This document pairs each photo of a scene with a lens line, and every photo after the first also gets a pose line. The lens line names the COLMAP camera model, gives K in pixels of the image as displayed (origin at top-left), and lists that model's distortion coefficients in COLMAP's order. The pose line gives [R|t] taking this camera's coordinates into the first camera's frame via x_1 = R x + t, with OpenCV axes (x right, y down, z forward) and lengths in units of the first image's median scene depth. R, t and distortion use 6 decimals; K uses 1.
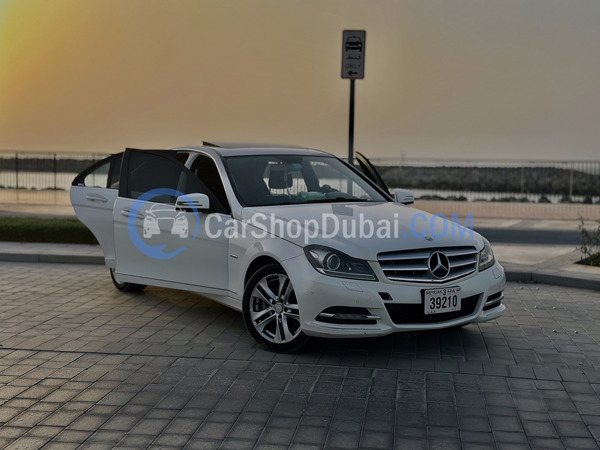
lens RADIAL K [[860.4, 0, 302.1], [0, 860.4, 227.7], [0, 0, 1]] dist [0.119471, 0.000000]
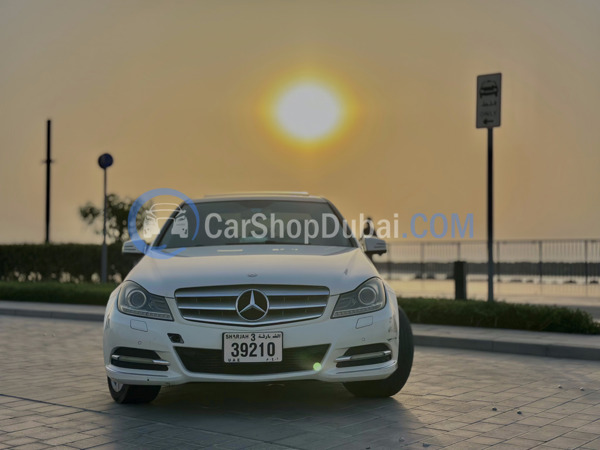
lens RADIAL K [[860.4, 0, 304.4], [0, 860.4, 226.3], [0, 0, 1]] dist [0.119471, 0.000000]
pose [[0.855912, -0.040678, -0.515519, 0.608049], [-0.023743, 0.992759, -0.117756, 0.061693], [0.516576, 0.113029, 0.848749, 0.290271]]
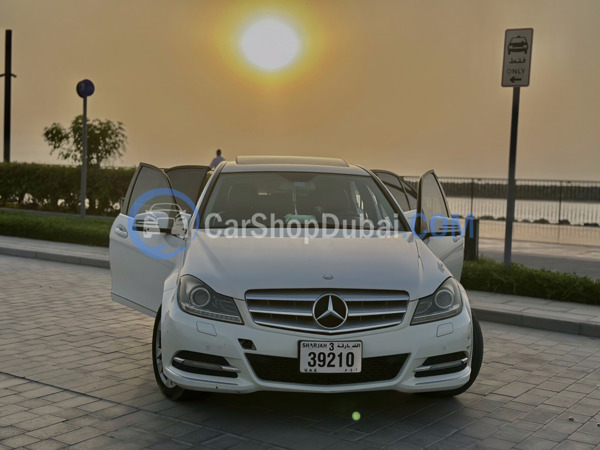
lens RADIAL K [[860.4, 0, 305.4], [0, 860.4, 220.6], [0, 0, 1]] dist [0.119471, 0.000000]
pose [[0.887624, 0.033603, -0.459340, 0.471809], [-0.050768, 0.998396, -0.025065, -0.017188], [0.457761, 0.045569, 0.887907, 0.277703]]
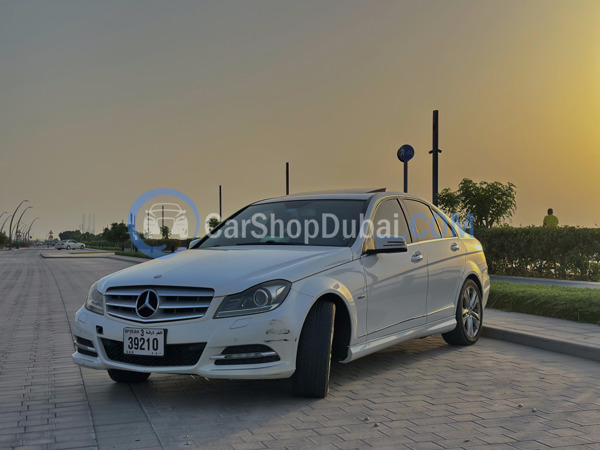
lens RADIAL K [[860.4, 0, 298.7], [0, 860.4, 226.5], [0, 0, 1]] dist [0.119471, 0.000000]
pose [[0.430952, -0.040323, -0.901474, 1.031002], [-0.055048, 0.995966, -0.070865, 0.016225], [0.900694, 0.080164, 0.426994, 0.704708]]
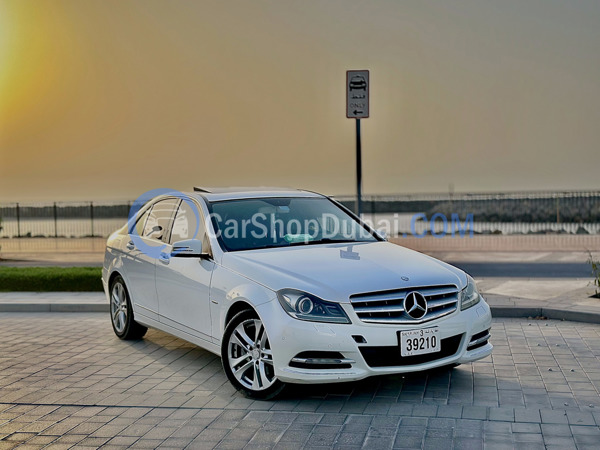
lens RADIAL K [[860.4, 0, 311.7], [0, 860.4, 224.2], [0, 0, 1]] dist [0.119471, 0.000000]
pose [[0.998171, -0.034039, -0.049970, 0.088752], [0.031613, 0.998320, -0.048553, -0.004693], [0.051538, 0.046884, 0.997570, 0.010785]]
